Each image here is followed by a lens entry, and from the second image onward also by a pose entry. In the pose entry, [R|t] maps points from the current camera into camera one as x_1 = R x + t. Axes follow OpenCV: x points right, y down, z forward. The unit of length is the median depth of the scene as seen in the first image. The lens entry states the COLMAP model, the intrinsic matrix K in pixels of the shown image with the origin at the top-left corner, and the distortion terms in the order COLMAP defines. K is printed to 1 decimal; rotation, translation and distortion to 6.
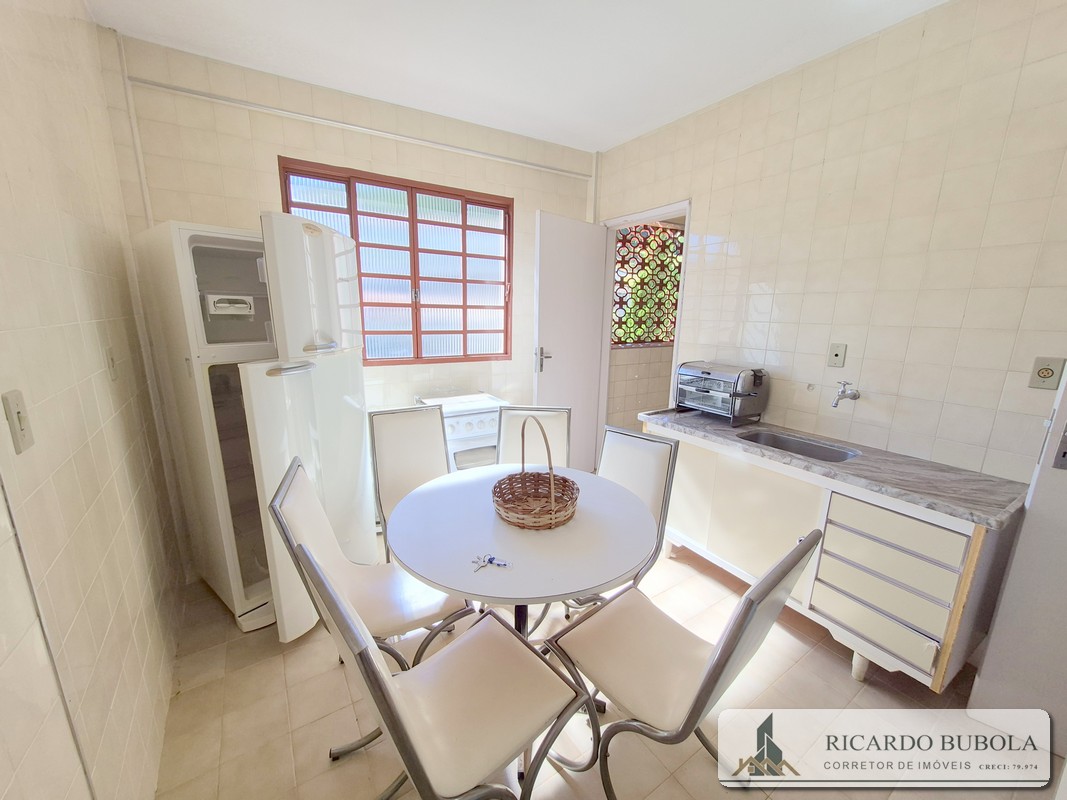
lens RADIAL K [[412.7, 0, 533.5], [0, 412.7, 400.0], [0, 0, 1]] dist [0.007830, 0.000125]
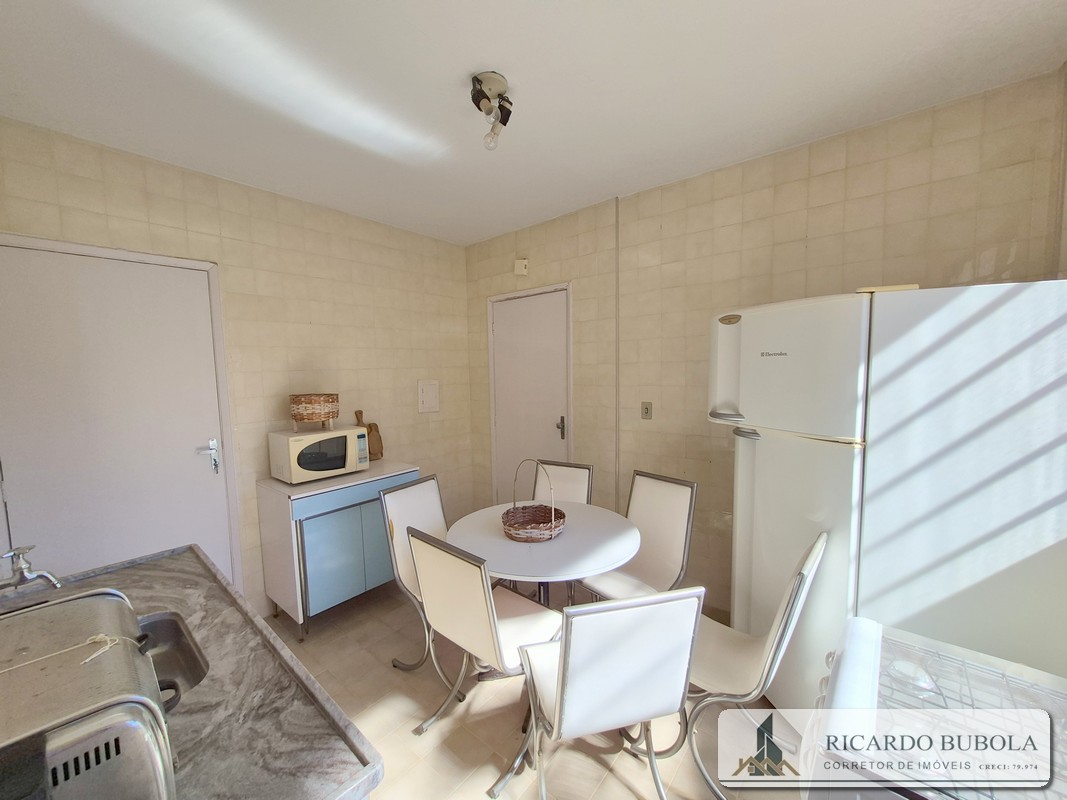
lens RADIAL K [[421.3, 0, 528.9], [0, 421.3, 401.2], [0, 0, 1]] dist [0.001592, 0.000583]
pose [[-0.955957, 0.034720, -0.291446, 0.203513], [-0.050929, 0.958294, 0.281211, -0.266805], [0.289054, 0.283669, -0.914319, 1.082503]]
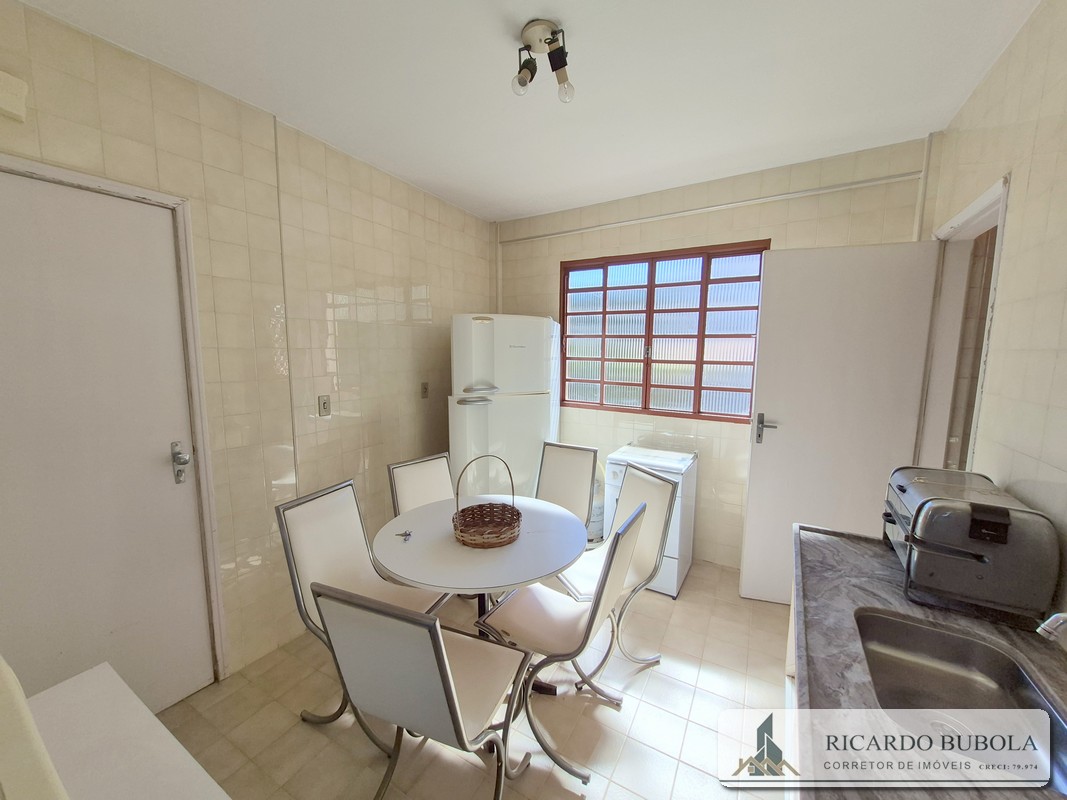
lens RADIAL K [[421.3, 0, 528.9], [0, 421.3, 401.2], [0, 0, 1]] dist [0.001592, 0.000583]
pose [[0.457337, 0.097787, -0.883901, 0.568421], [-0.191026, 0.981536, 0.009750, -0.076844], [0.868535, 0.164390, 0.467572, 0.230138]]
